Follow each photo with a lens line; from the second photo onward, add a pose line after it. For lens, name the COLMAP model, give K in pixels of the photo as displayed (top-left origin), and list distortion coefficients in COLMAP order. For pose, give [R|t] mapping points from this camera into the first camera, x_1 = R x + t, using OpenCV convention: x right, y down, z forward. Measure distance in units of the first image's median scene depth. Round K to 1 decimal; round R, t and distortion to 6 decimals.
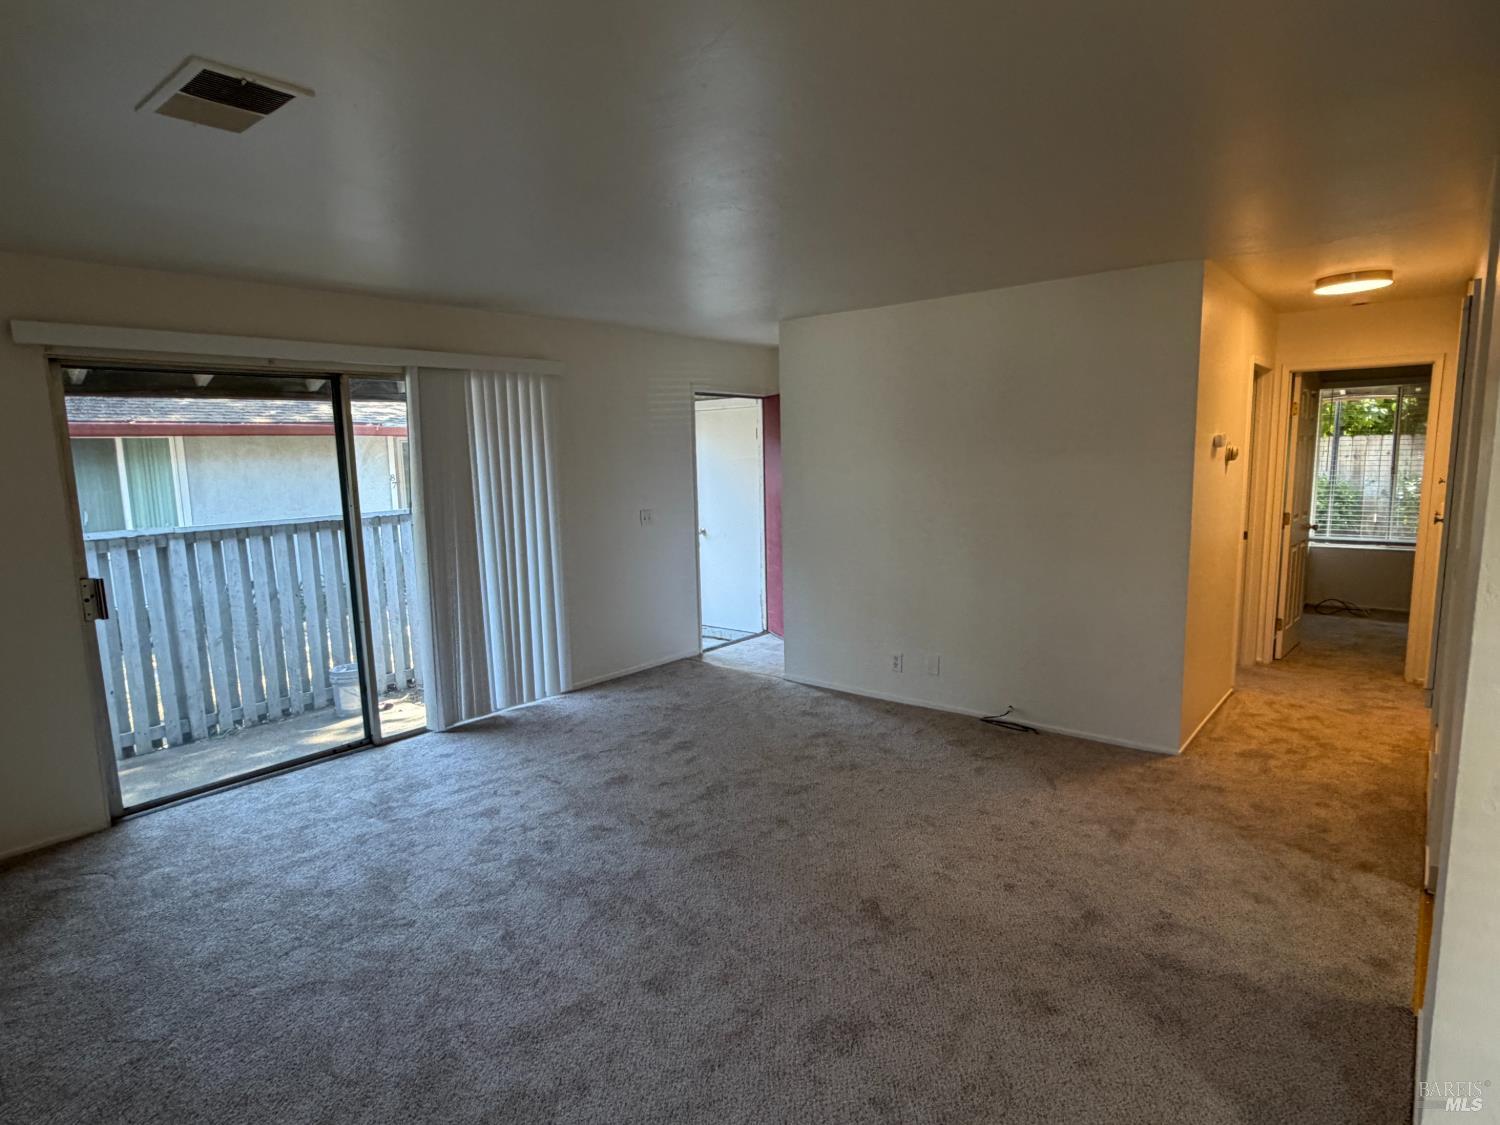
lens RADIAL K [[830.5, 0, 750.6], [0, 830.5, 564.3], [0, 0, 1]] dist [0.002295, 0.001486]
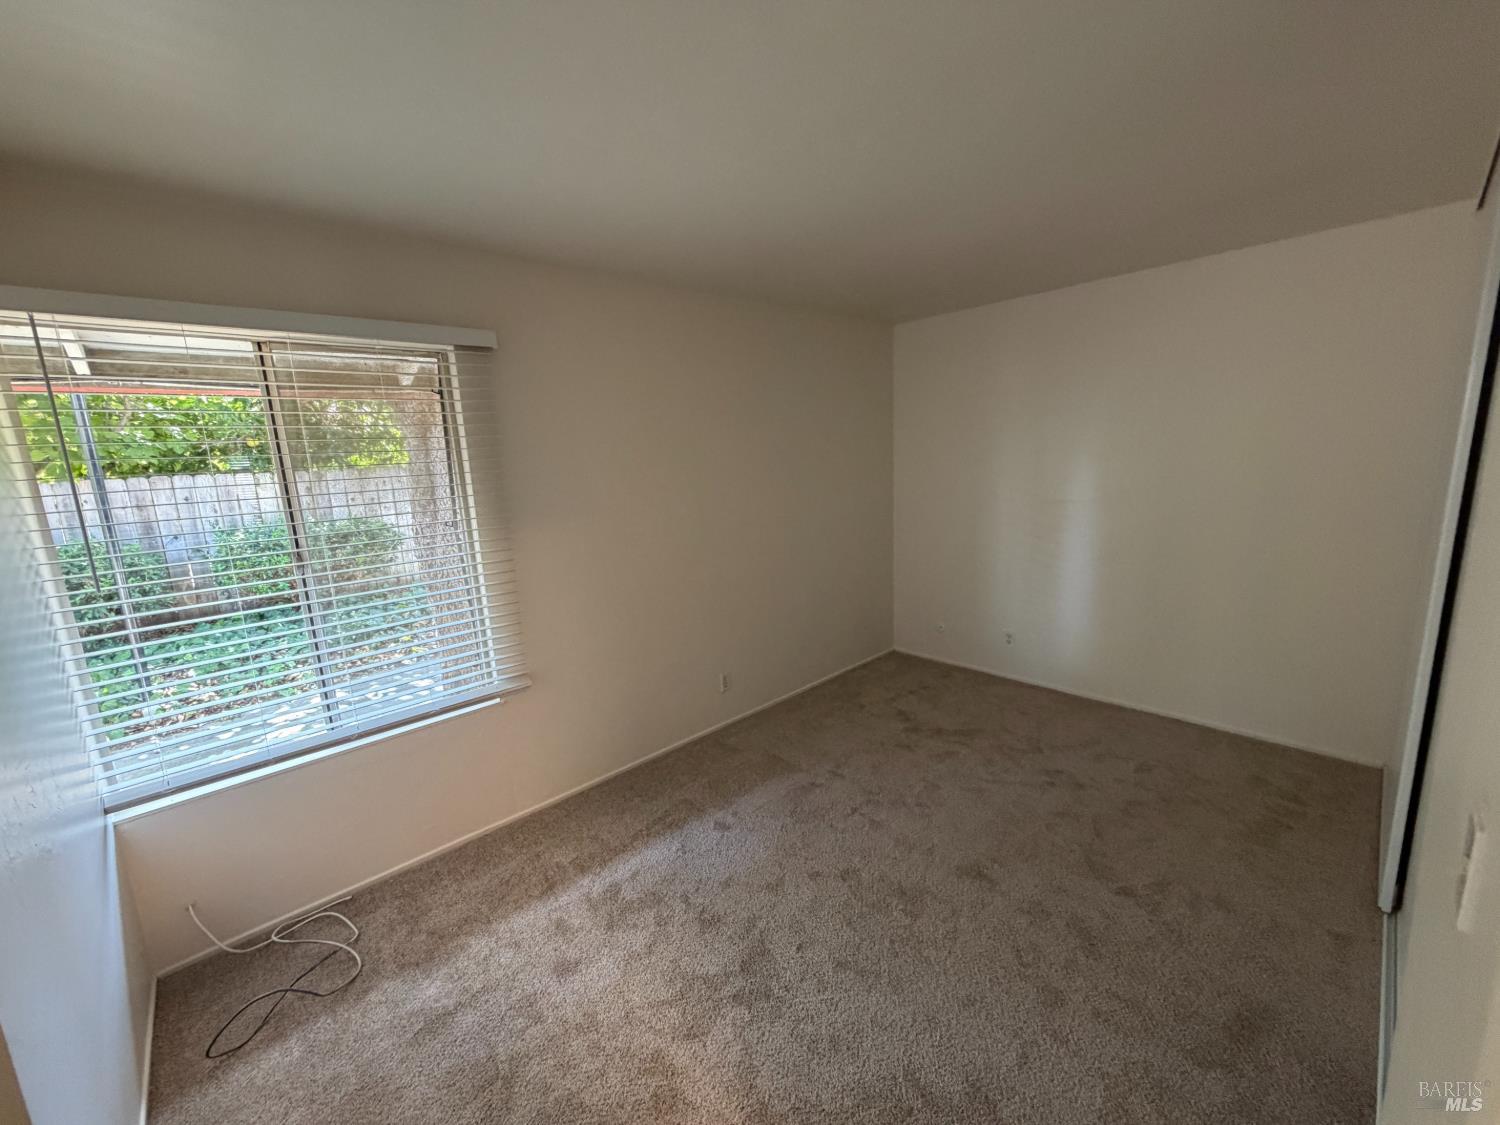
lens RADIAL K [[590.7, 0, 744.1], [0, 590.7, 561.8], [0, 0, 1]] dist [0.000378, 0.000038]
pose [[0.134789, -0.163151, 0.977350, 0.727414], [0.173505, 0.974999, 0.138830, -0.158227], [-0.975566, 0.150862, 0.159726, 1.038473]]
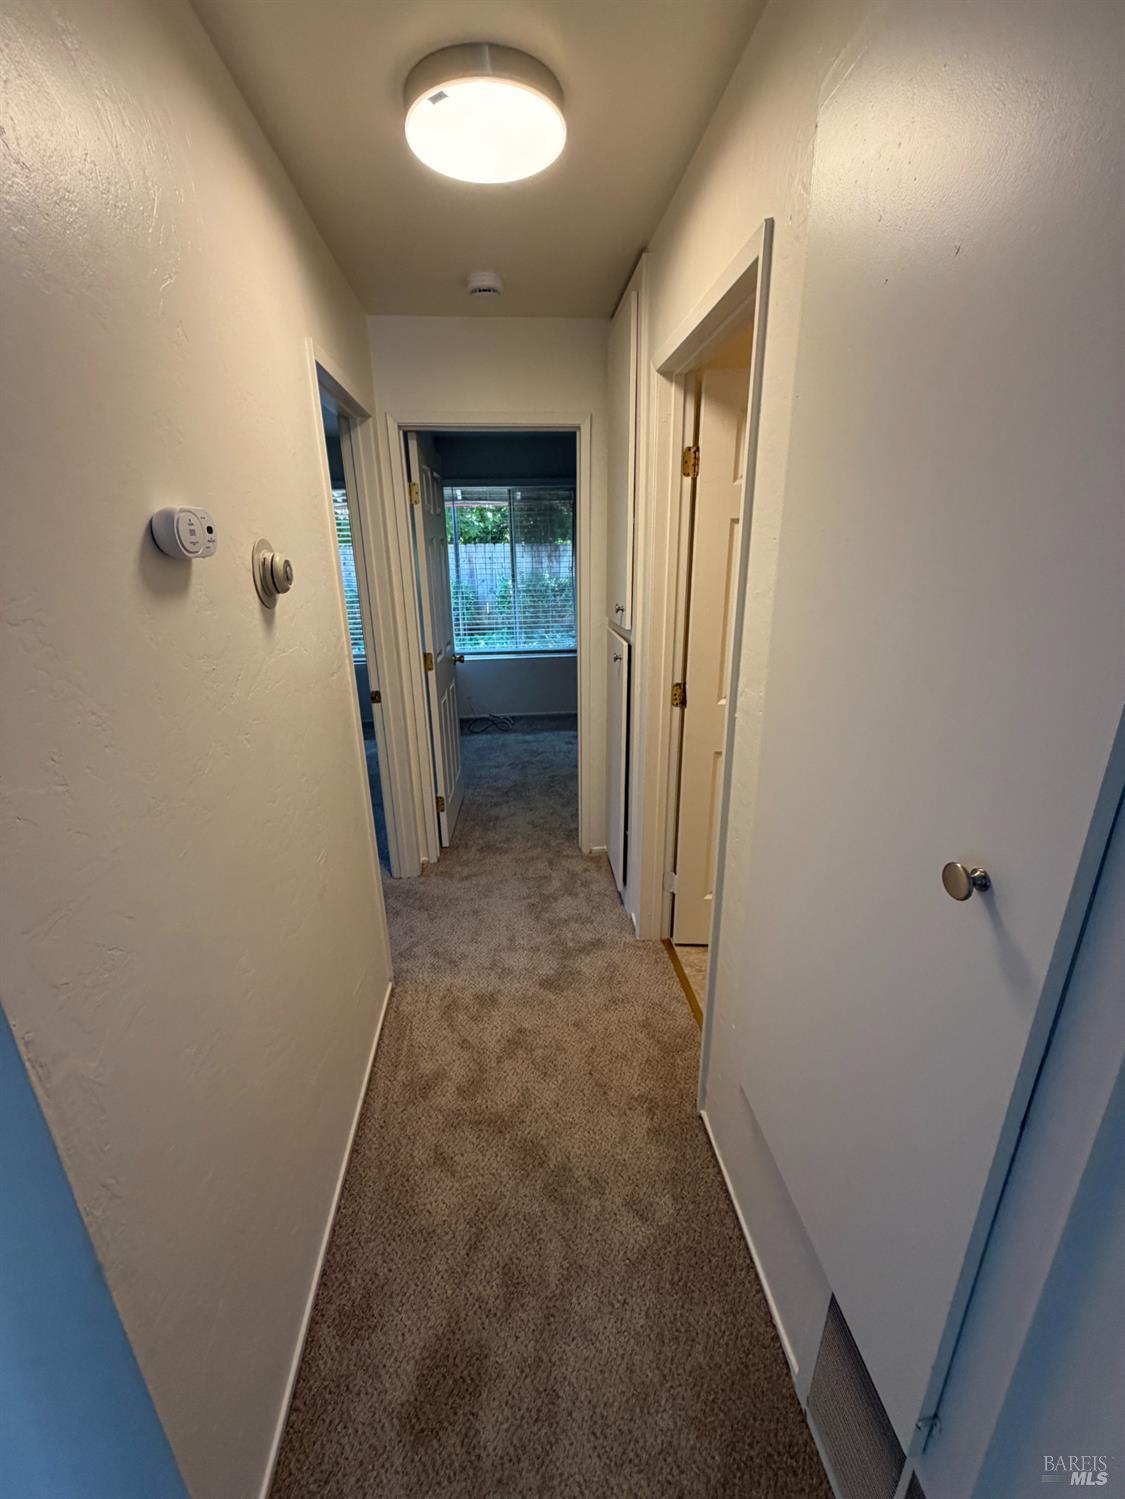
lens RADIAL K [[590.3, 0, 566.1], [0, 590.3, 741.6], [0, 0, 1]] dist [0.000378, 0.000038]
pose [[0.700690, -0.213491, 0.680775, 0.417716], [0.095502, 0.973659, 0.207043, -0.090264], [-0.707045, -0.080058, 0.702622, 0.631563]]
